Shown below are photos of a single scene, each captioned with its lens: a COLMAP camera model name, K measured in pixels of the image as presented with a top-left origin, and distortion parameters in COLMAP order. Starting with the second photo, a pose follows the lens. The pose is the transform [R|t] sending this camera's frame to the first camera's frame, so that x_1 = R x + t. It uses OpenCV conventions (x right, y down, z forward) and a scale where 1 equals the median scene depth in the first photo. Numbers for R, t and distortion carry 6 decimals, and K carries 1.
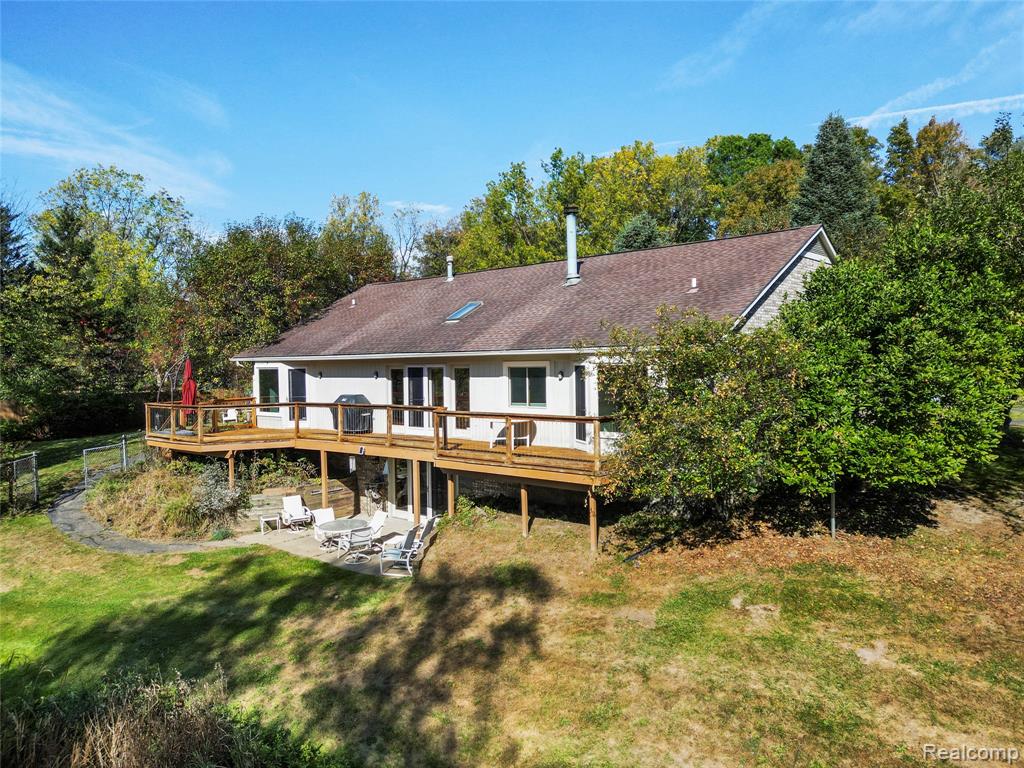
lens RADIAL K [[724.5, 0, 512.0], [0, 724.5, 384.0], [0, 0, 1]] dist [0.074225, -0.065668]
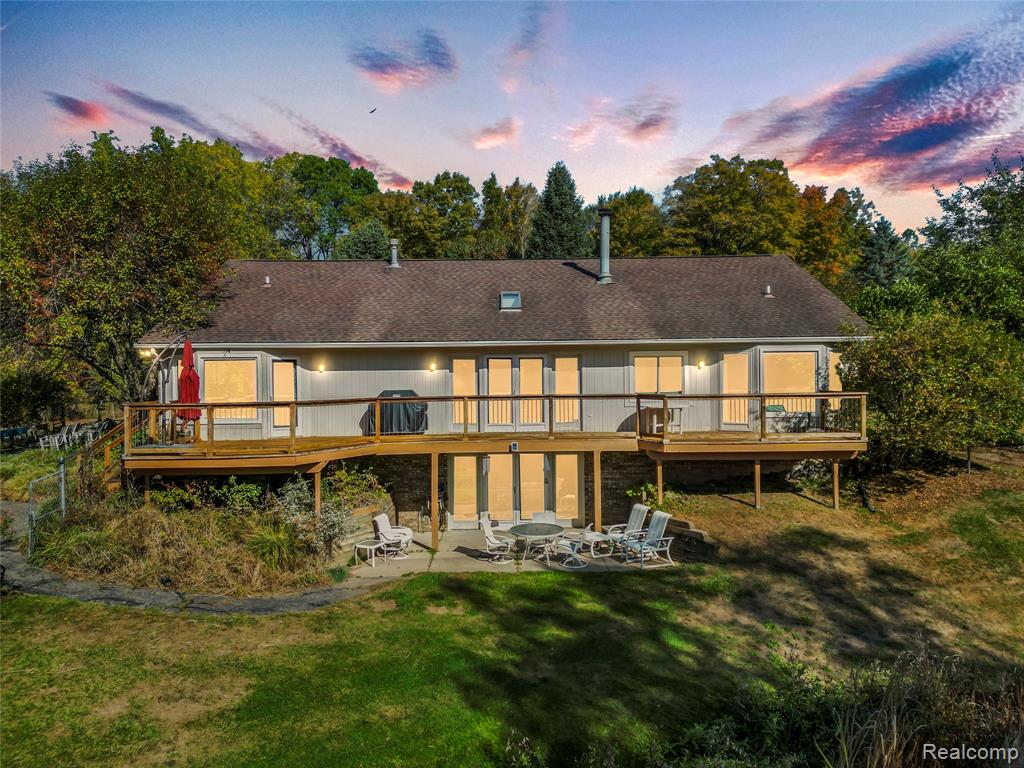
lens RADIAL K [[785.9, 0, 512.0], [0, 785.9, 384.0], [0, 0, 1]] dist [0.098164, -0.091930]
pose [[0.753038, 0.010983, 0.657886, -0.738422], [0.025065, 0.998656, -0.045362, 0.053115], [-0.657500, 0.050649, 0.751750, 0.265843]]
